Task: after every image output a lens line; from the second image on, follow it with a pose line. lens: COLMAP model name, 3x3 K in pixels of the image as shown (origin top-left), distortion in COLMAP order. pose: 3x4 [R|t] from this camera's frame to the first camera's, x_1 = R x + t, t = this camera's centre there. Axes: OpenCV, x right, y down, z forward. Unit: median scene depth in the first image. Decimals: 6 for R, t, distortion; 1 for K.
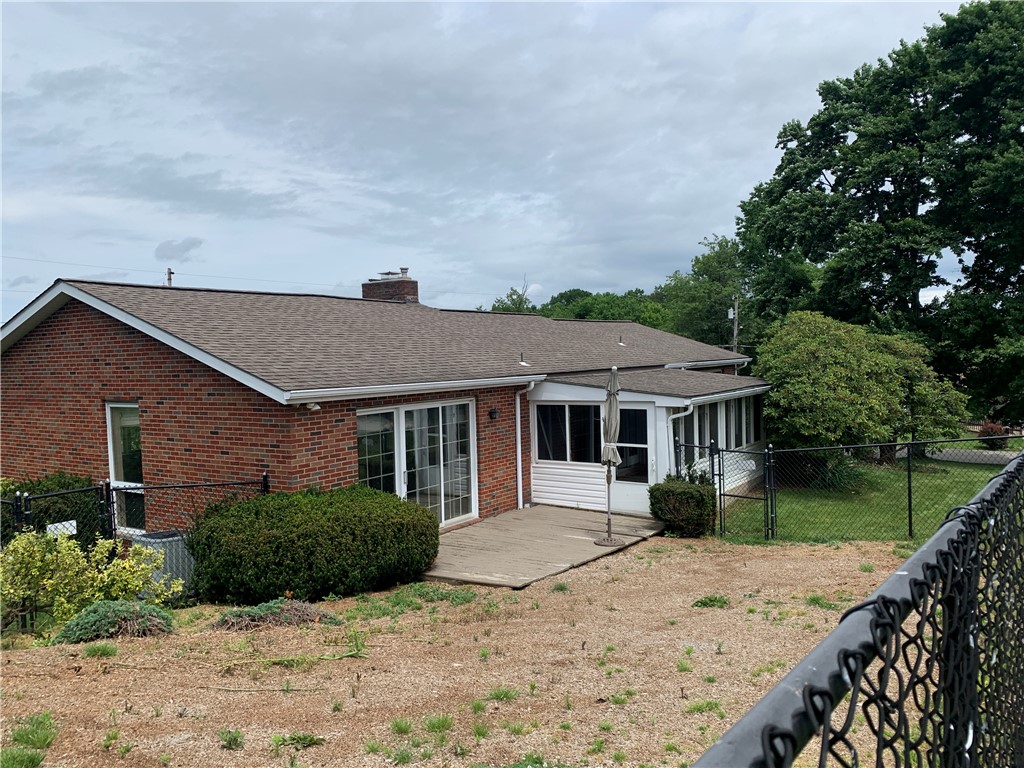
lens RADIAL K [[810.8, 0, 512.0], [0, 810.8, 384.0], [0, 0, 1]] dist [0.004457, 0.000993]
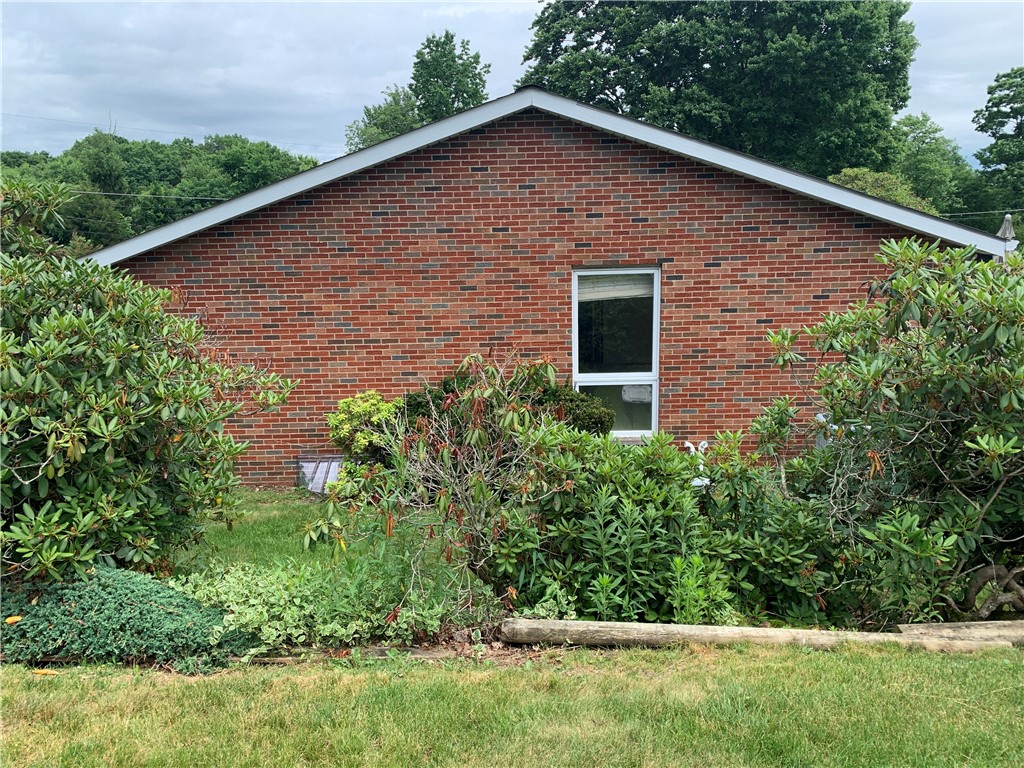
lens RADIAL K [[852.5, 0, 512.0], [0, 852.5, 384.0], [0, 0, 1]] dist [0.022768, -0.000181]
pose [[0.805676, -0.112992, 0.581480, -0.941349], [0.021849, 0.986639, 0.161448, -0.000402], [-0.591953, -0.117370, 0.797381, 0.386499]]
